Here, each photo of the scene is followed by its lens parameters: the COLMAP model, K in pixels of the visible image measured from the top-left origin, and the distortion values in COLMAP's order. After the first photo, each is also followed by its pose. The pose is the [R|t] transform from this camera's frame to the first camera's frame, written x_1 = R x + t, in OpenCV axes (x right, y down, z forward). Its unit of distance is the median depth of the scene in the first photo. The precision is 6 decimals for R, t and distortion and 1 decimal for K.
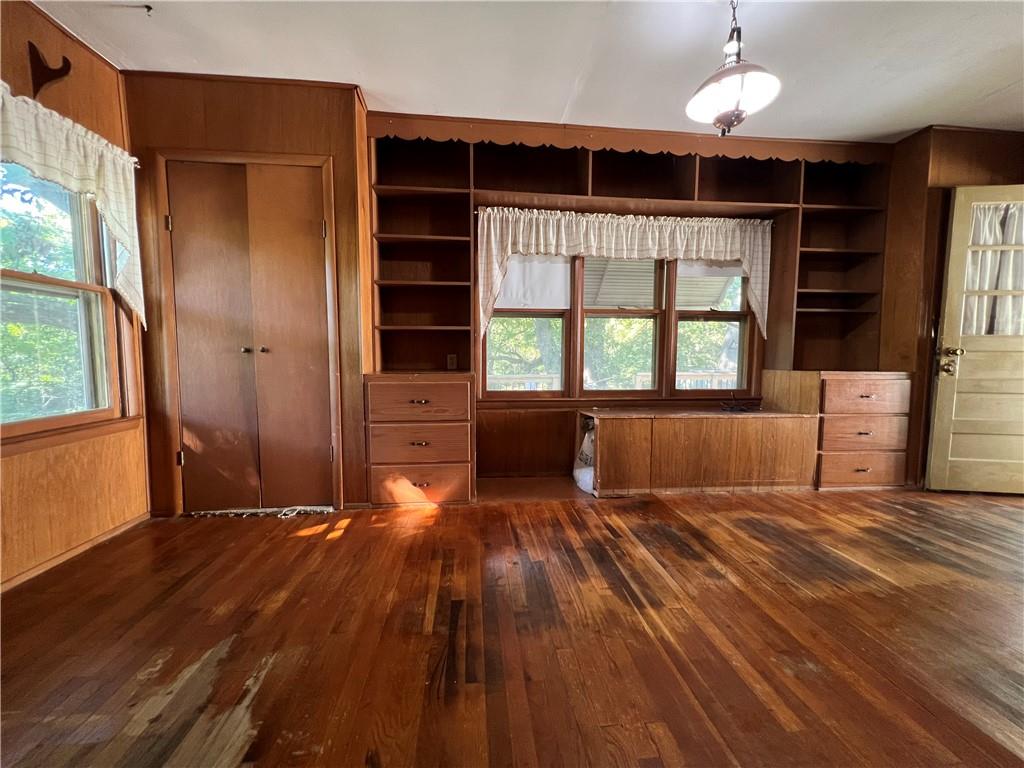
lens RADIAL K [[408.7, 0, 509.4], [0, 408.7, 382.2], [0, 0, 1]] dist [-0.000714, 0.000152]
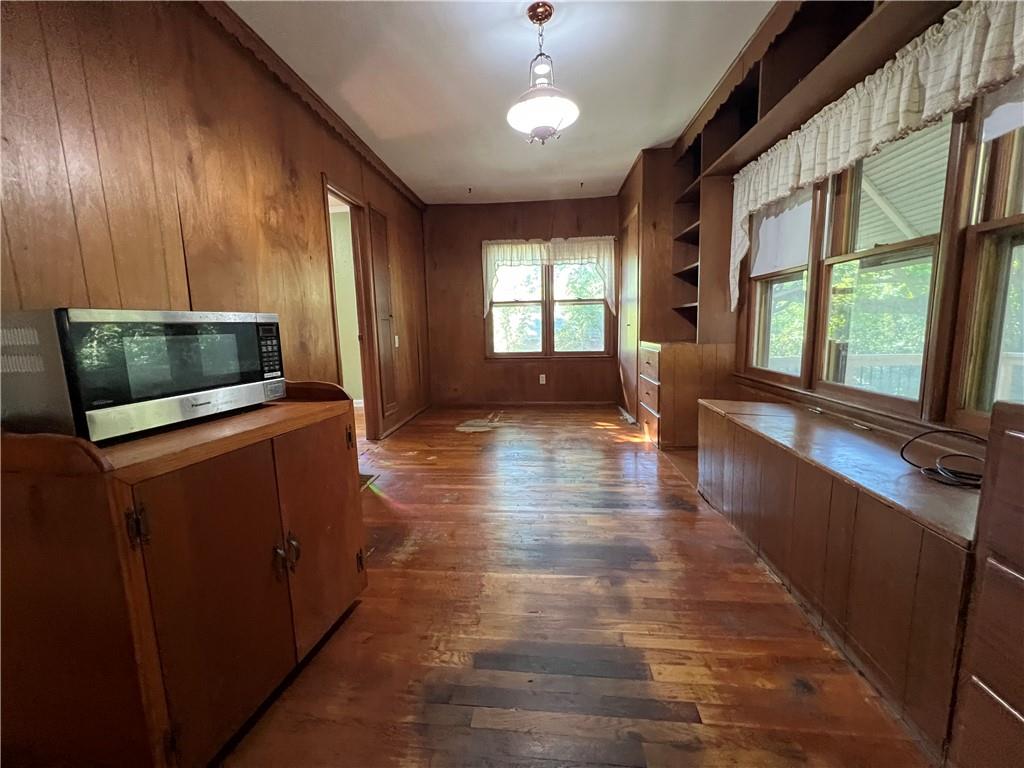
lens RADIAL K [[408.7, 0, 509.4], [0, 408.7, 382.2], [0, 0, 1]] dist [-0.000714, 0.000152]
pose [[-0.190170, 0.141874, -0.971446, 1.401279], [-0.056906, 0.986247, 0.155176, -0.080378], [0.980100, 0.084791, -0.179481, 0.913501]]
